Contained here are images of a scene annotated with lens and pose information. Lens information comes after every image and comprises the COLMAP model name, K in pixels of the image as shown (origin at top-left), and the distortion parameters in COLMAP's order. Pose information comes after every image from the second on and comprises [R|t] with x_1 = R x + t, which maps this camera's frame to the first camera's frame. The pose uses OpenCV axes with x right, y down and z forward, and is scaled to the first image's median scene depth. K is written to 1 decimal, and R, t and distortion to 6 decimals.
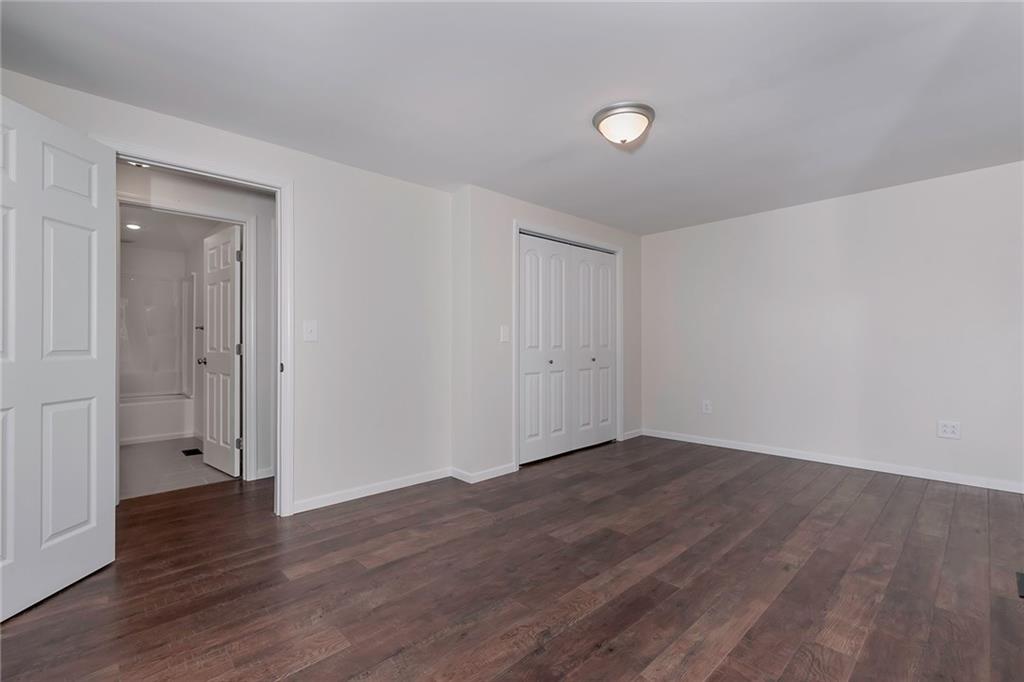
lens RADIAL K [[450.5, 0, 515.4], [0, 450.5, 342.1], [0, 0, 1]] dist [0.002615, -0.000525]
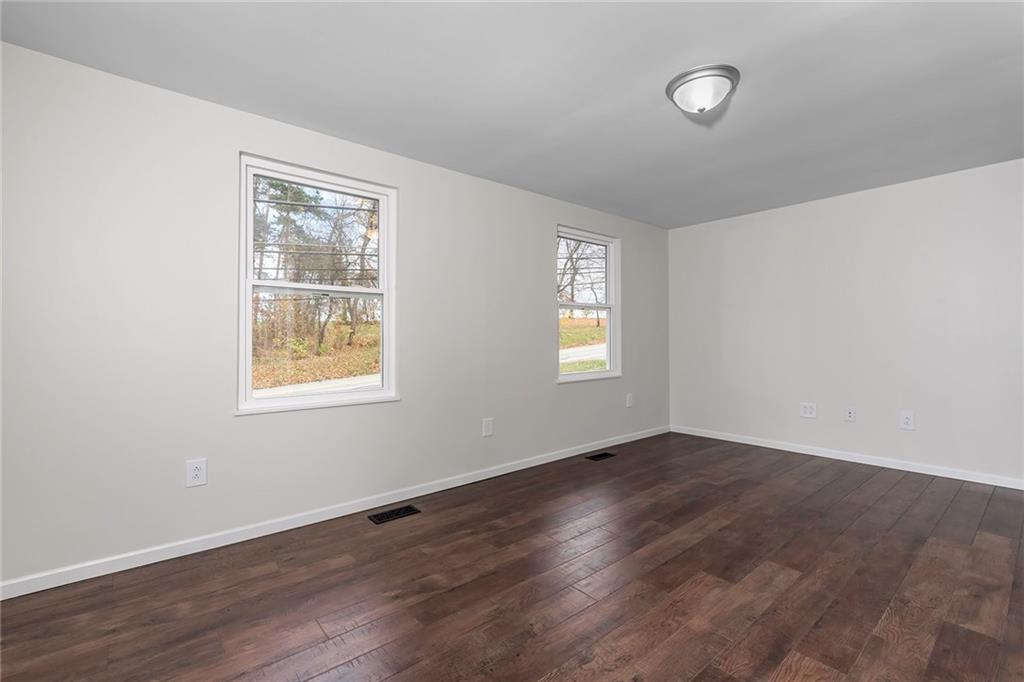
lens RADIAL K [[450.5, 0, 511.5], [0, 450.5, 338.7], [0, 0, 1]] dist [0.002615, -0.000525]
pose [[-0.997557, 0.009448, 0.069216, 0.582785], [0.009164, 0.999948, -0.004417, 0.002457], [-0.069254, -0.003772, -0.997592, 2.013821]]
